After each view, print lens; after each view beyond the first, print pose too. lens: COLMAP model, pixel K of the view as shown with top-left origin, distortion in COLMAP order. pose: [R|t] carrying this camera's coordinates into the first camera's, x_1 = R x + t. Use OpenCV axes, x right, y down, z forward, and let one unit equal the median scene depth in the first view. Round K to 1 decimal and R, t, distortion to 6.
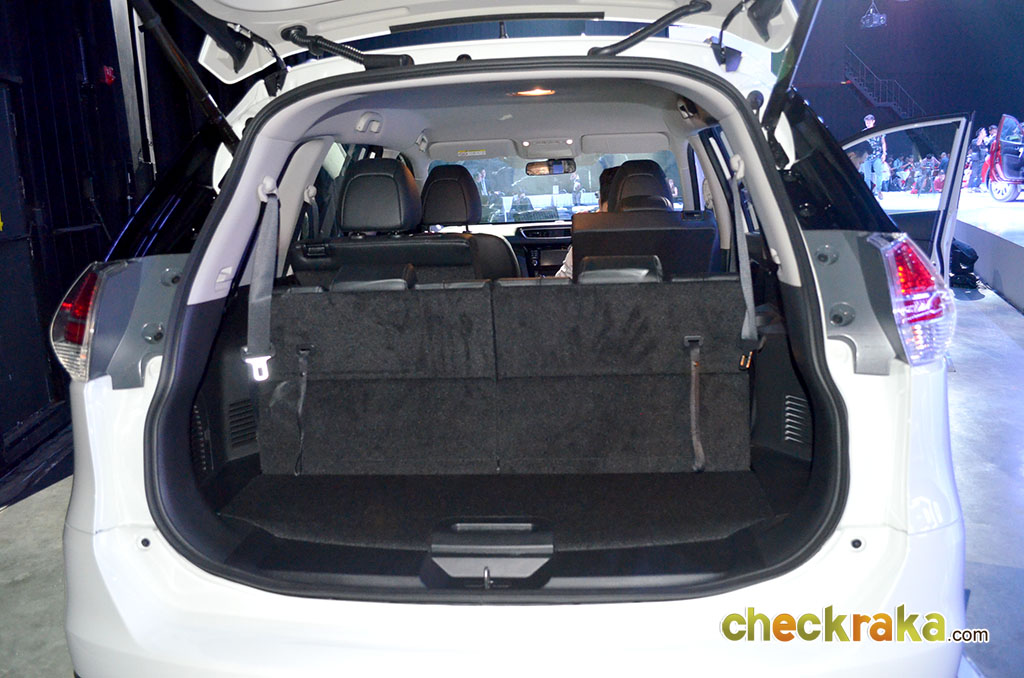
lens RADIAL K [[844.6, 0, 512.3], [0, 844.6, 339.0], [0, 0, 1]] dist [-0.172231, 0.163251]
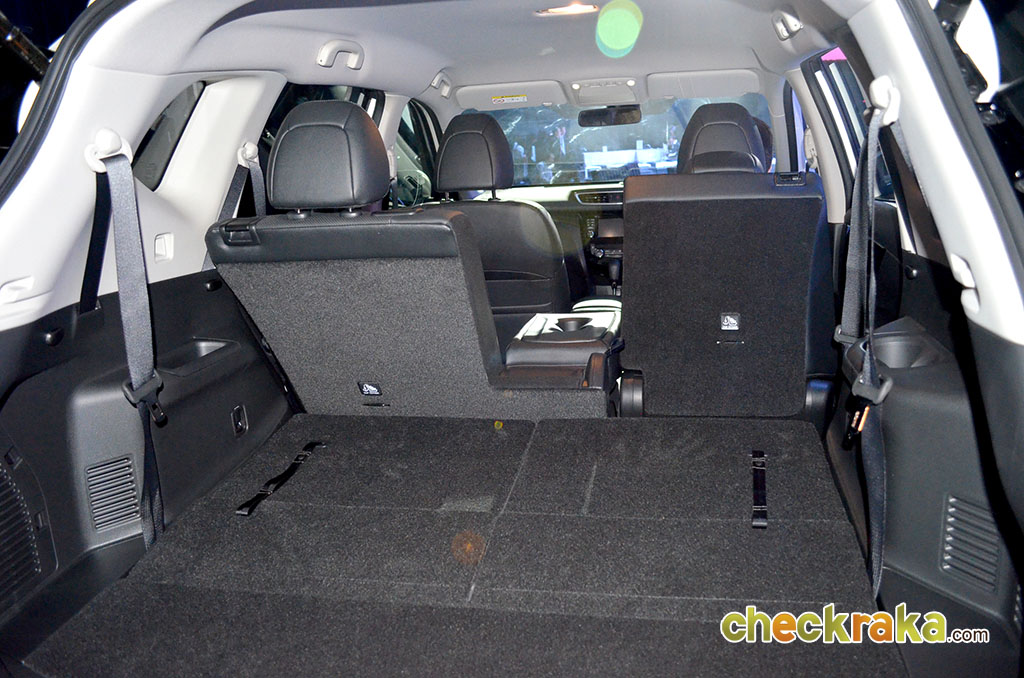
lens RADIAL K [[844.6, 0, 512.3], [0, 844.6, 339.0], [0, 0, 1]] dist [-0.172231, 0.163251]
pose [[0.994749, 0.014479, -0.101315, 0.044675], [-0.009202, 0.998586, 0.052360, -0.039515], [0.101930, -0.051153, 0.993476, 0.225223]]
